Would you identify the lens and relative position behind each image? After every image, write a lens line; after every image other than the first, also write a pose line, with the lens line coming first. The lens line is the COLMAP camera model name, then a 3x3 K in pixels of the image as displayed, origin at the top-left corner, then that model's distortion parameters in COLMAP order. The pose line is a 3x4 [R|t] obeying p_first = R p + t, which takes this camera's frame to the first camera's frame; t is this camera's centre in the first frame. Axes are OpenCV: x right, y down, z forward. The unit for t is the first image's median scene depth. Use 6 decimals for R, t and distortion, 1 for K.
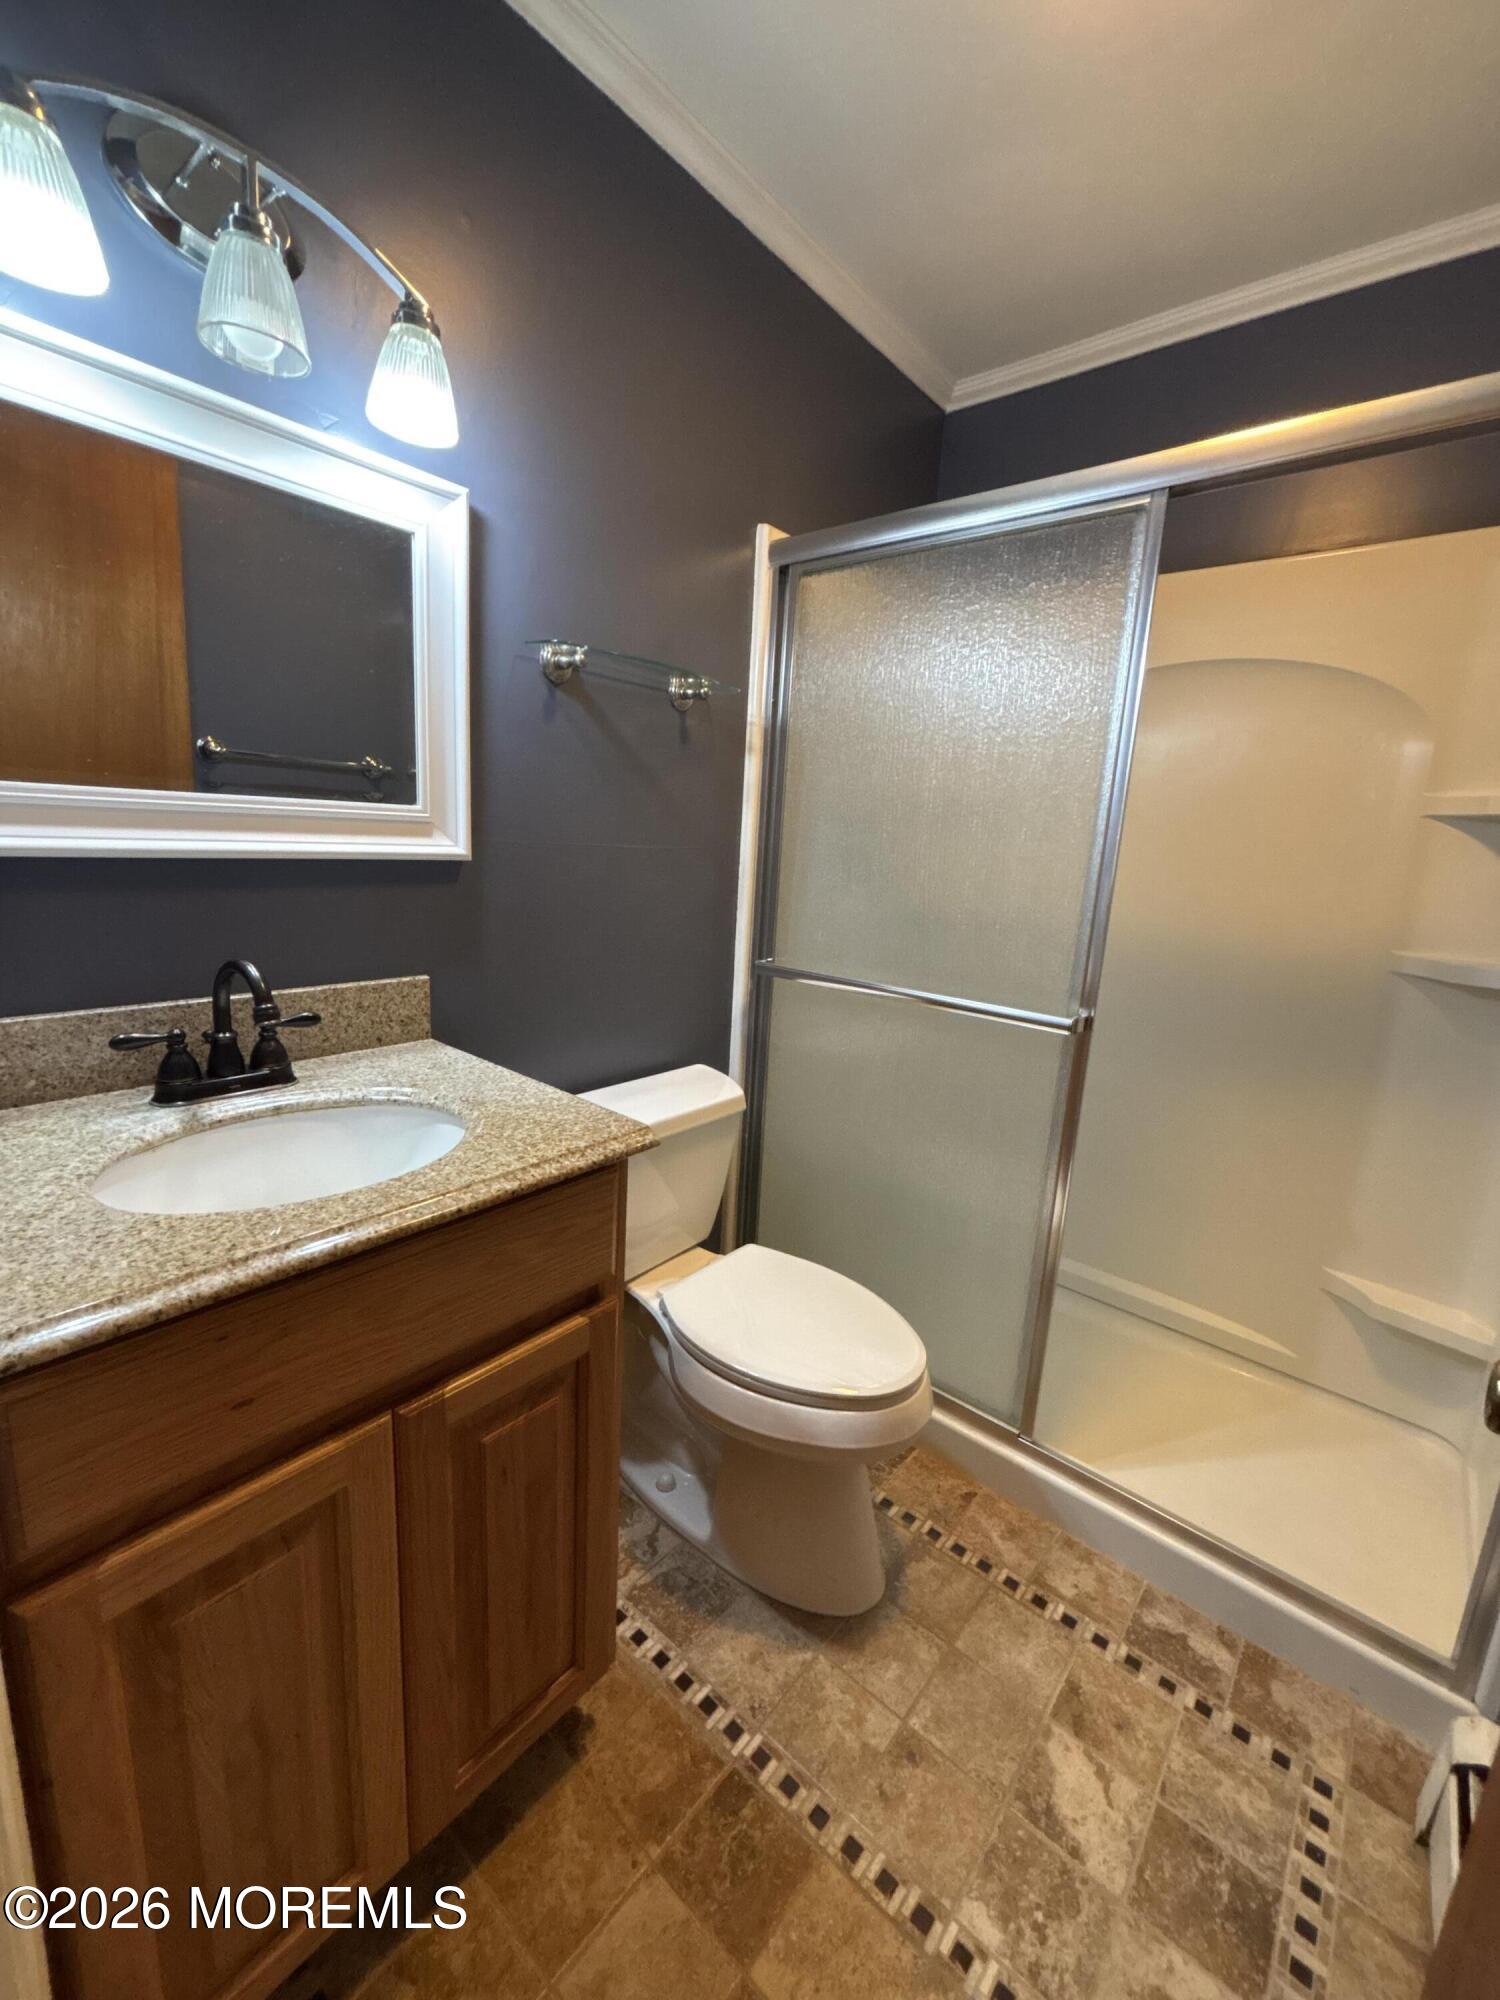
lens RADIAL K [[800.6, 0, 757.2], [0, 800.6, 995.0], [0, 0, 1]] dist [0.000038, -0.000246]
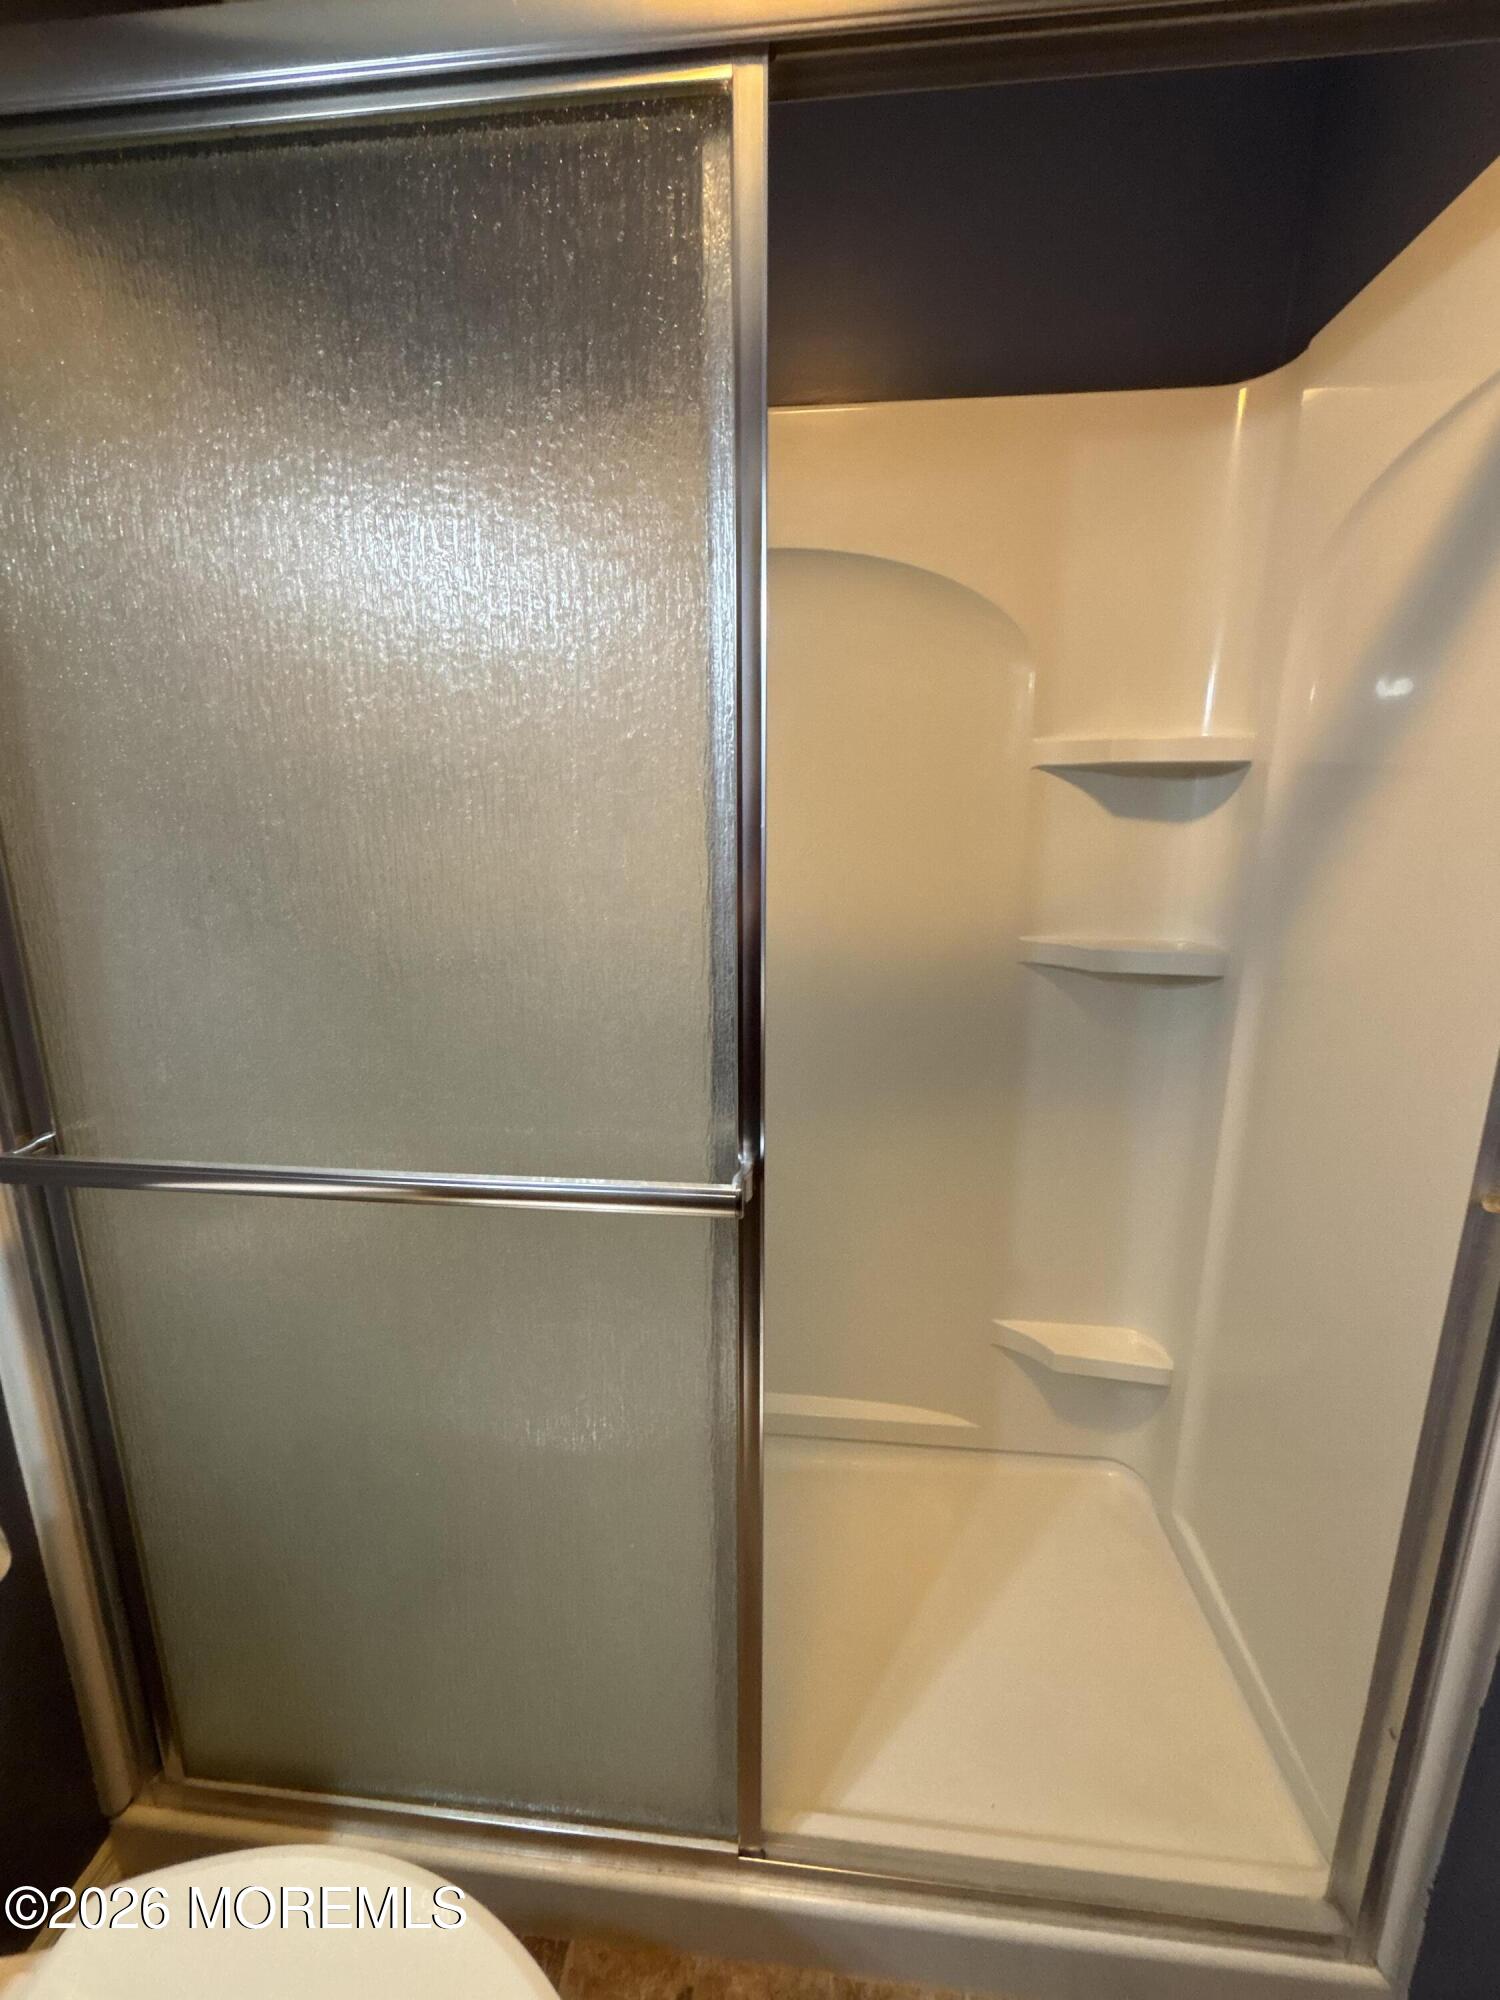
lens RADIAL K [[800.6, 0, 748.2], [0, 800.6, 993.1], [0, 0, 1]] dist [0.000038, -0.000246]
pose [[0.822244, -0.176962, 0.540924, 0.124602], [0.159313, 0.984002, 0.079747, -0.109928], [-0.546383, 0.020605, 0.837282, 0.486270]]
